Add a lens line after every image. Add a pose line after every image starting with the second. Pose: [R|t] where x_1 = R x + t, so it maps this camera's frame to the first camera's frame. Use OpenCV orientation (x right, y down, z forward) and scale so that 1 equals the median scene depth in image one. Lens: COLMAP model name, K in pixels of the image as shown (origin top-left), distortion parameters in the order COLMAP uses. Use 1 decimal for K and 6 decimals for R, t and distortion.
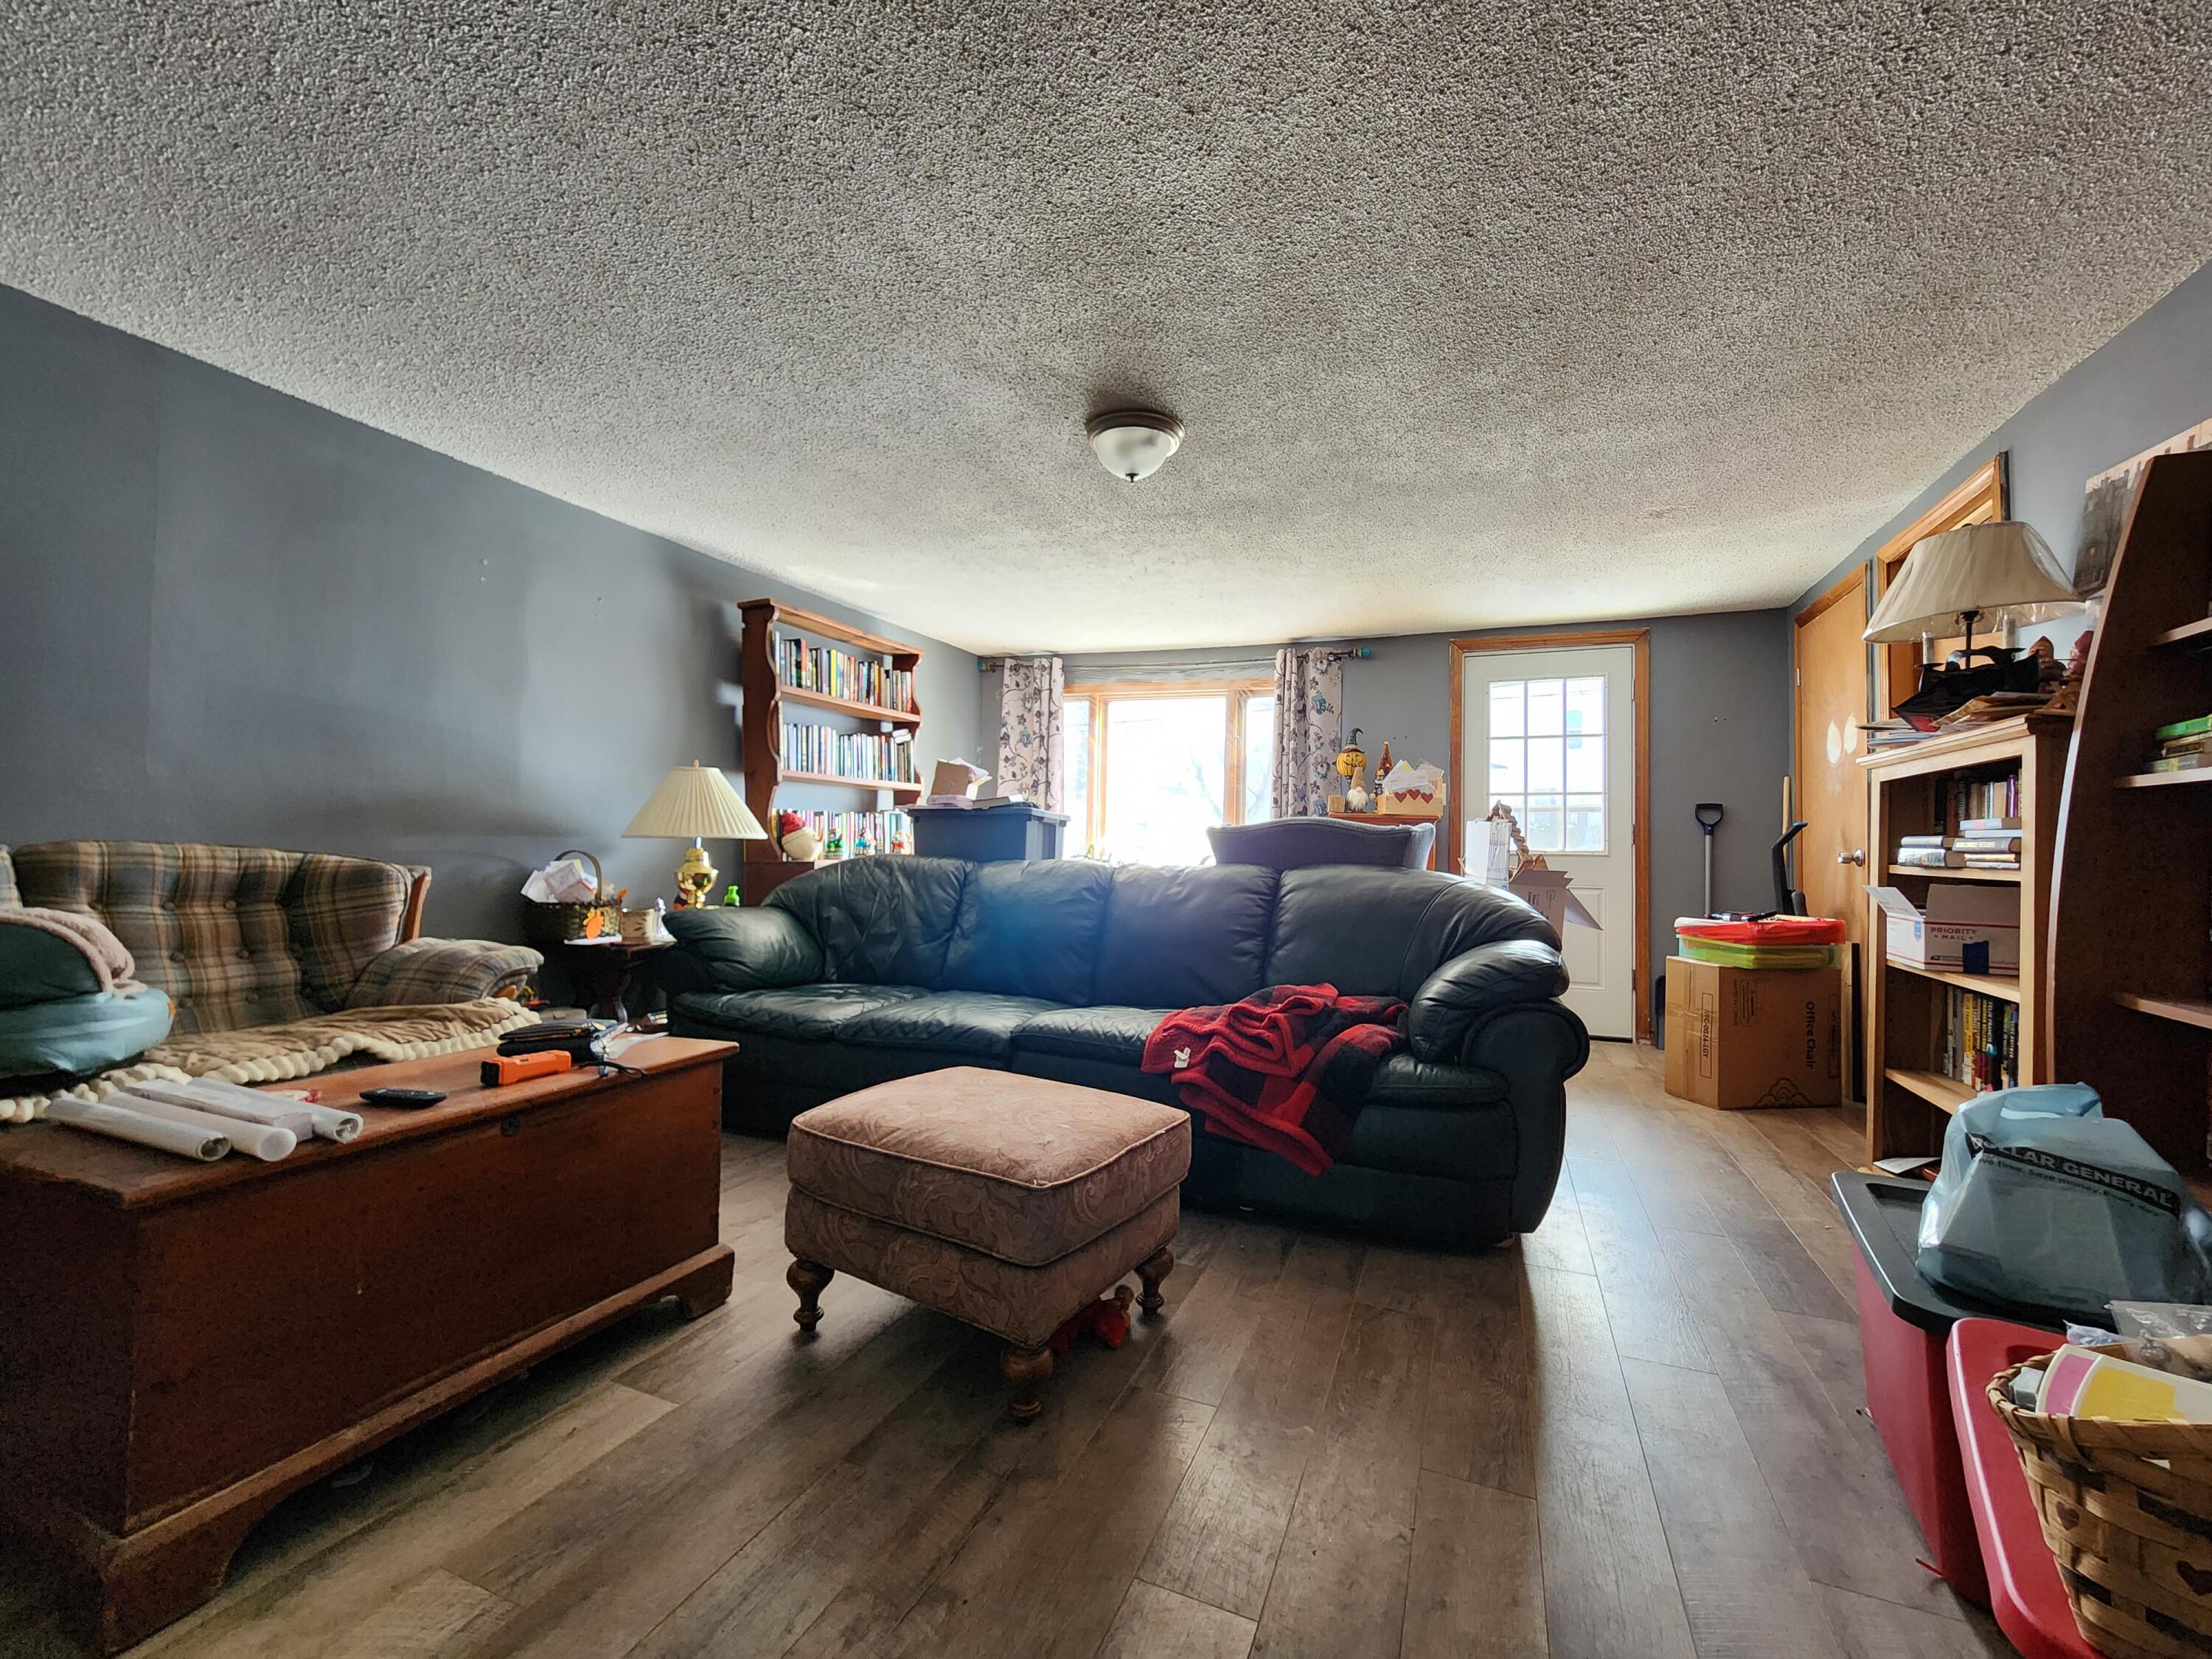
lens RADIAL K [[916.2, 0, 1106.0], [0, 916.2, 829.5], [0, 0, 1]] dist [-0.002315, 0.003463]
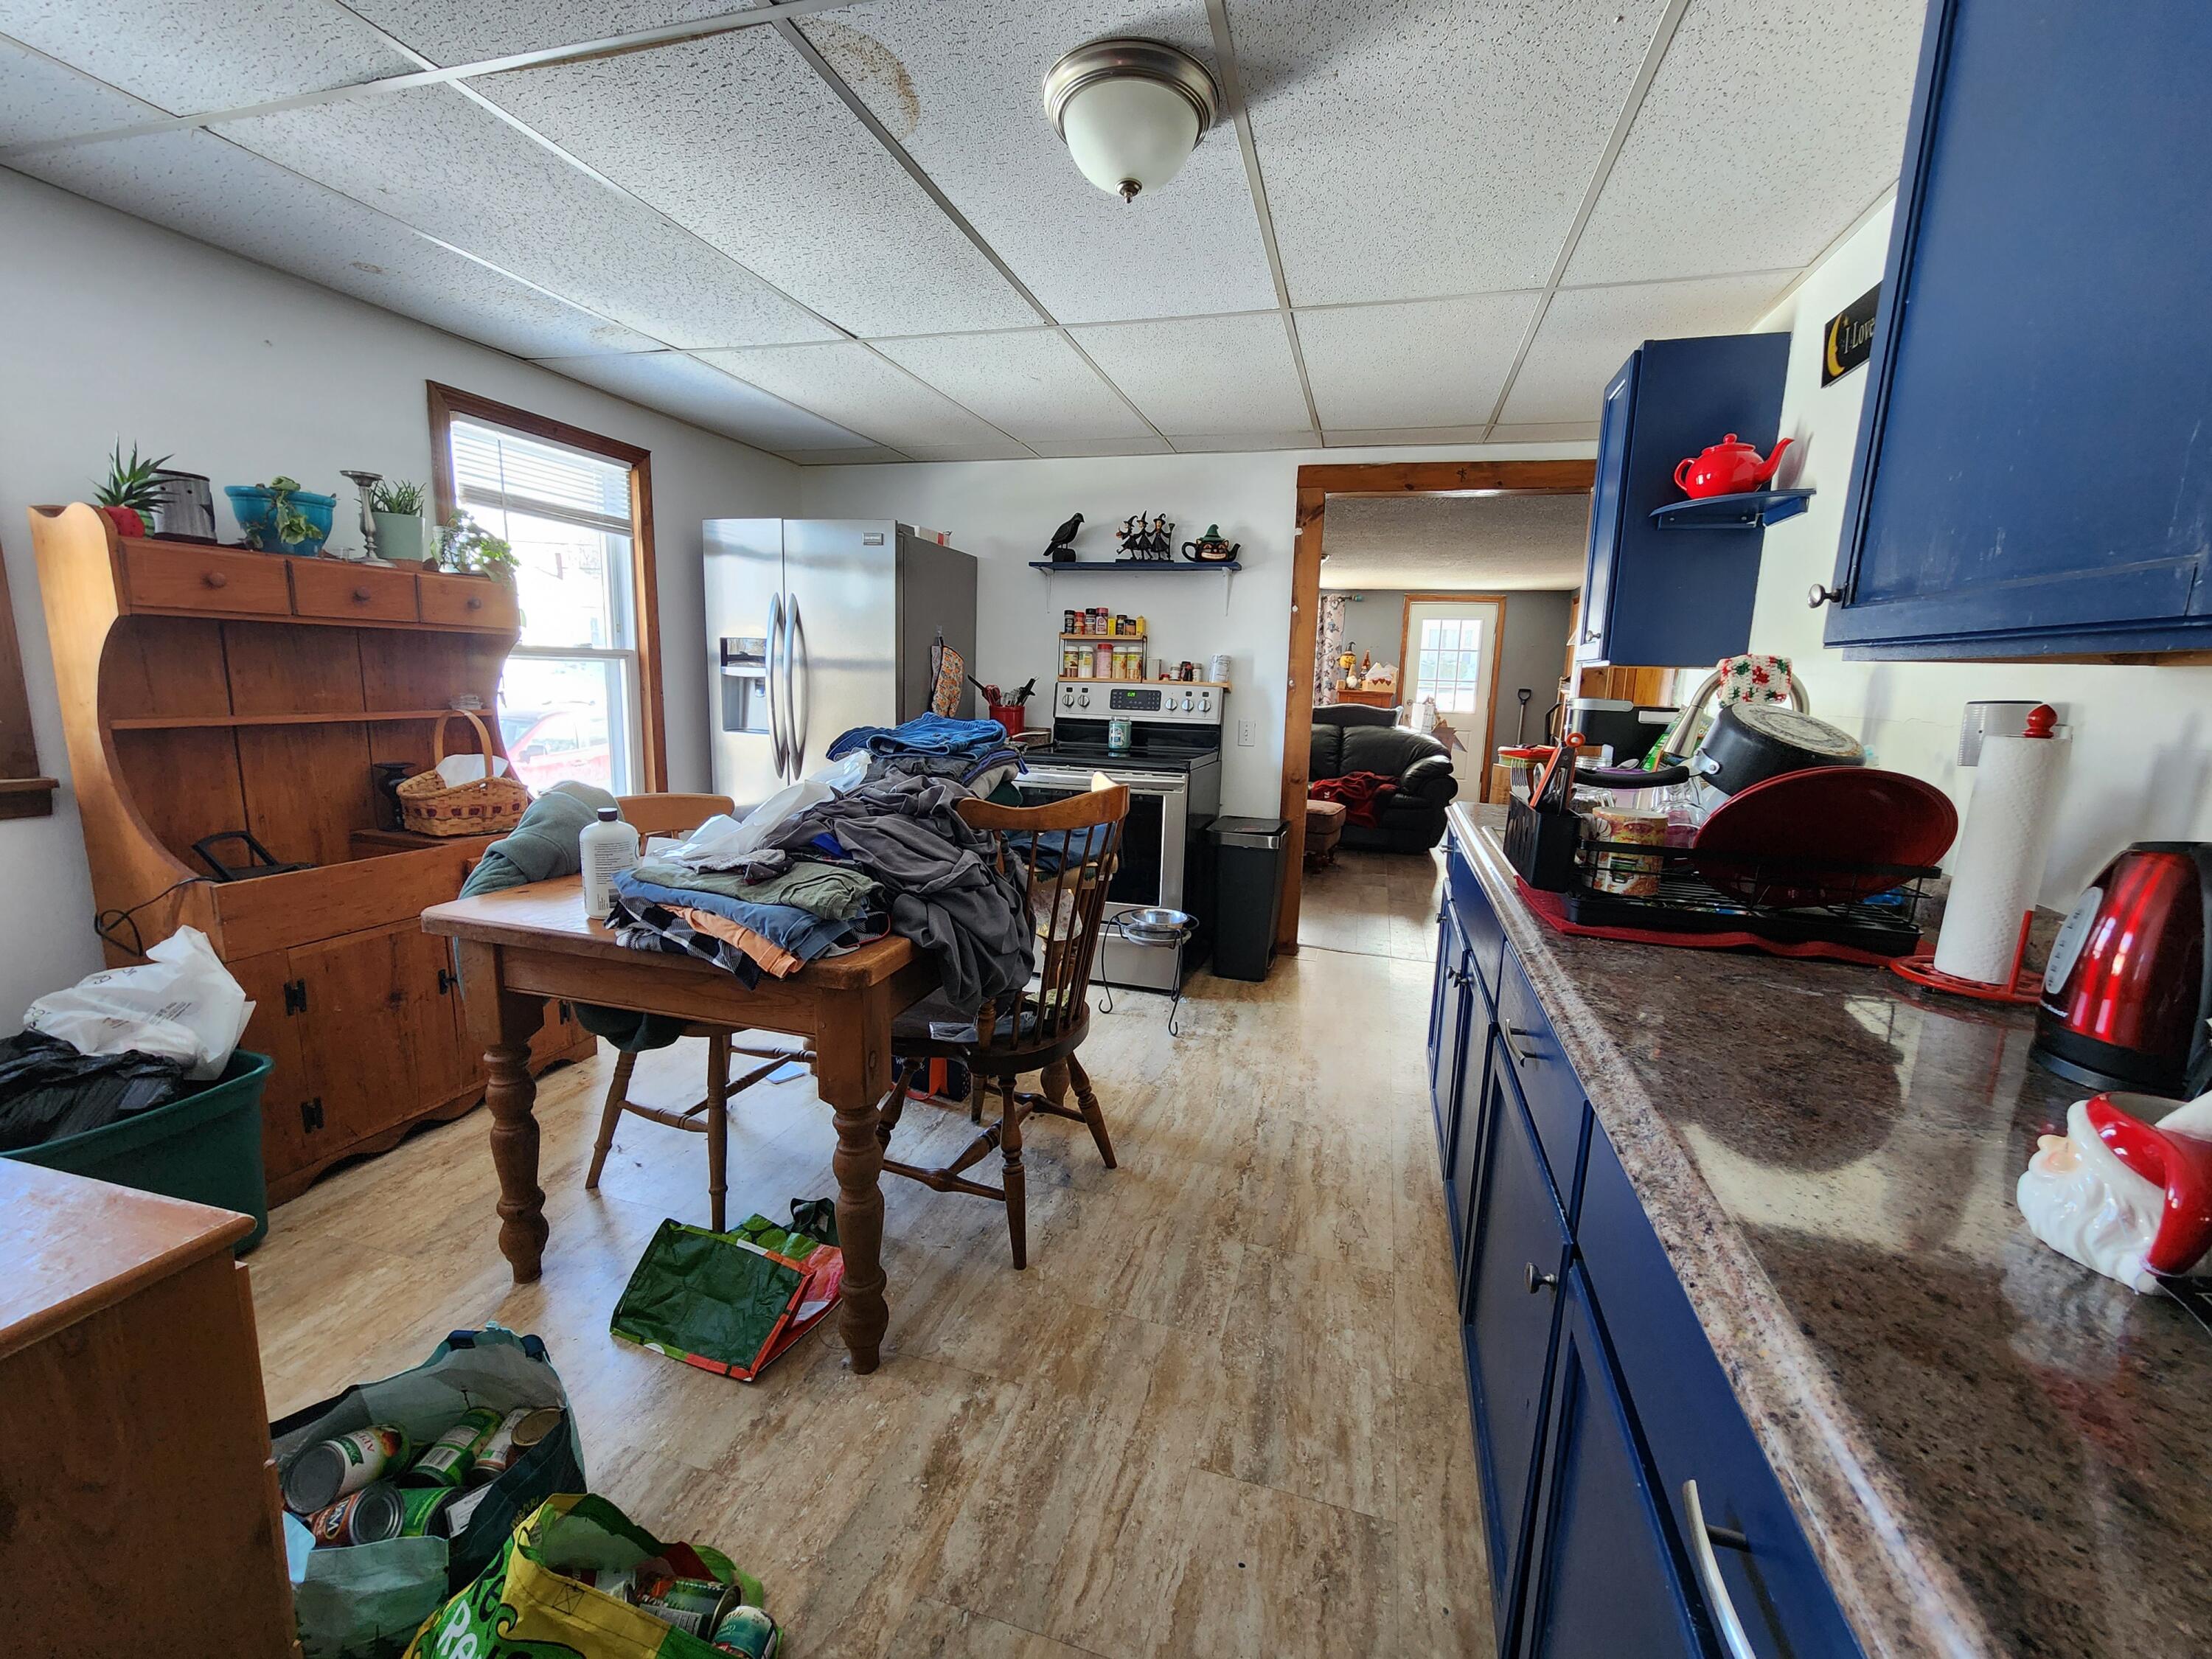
lens RADIAL K [[916.2, 0, 1106.0], [0, 916.2, 829.5], [0, 0, 1]] dist [-0.002315, 0.003463]
pose [[0.993846, -0.005321, 0.110644, -0.472883], [-0.016436, 0.980706, 0.194794, -0.102246], [-0.109546, -0.195414, 0.974584, -0.907725]]
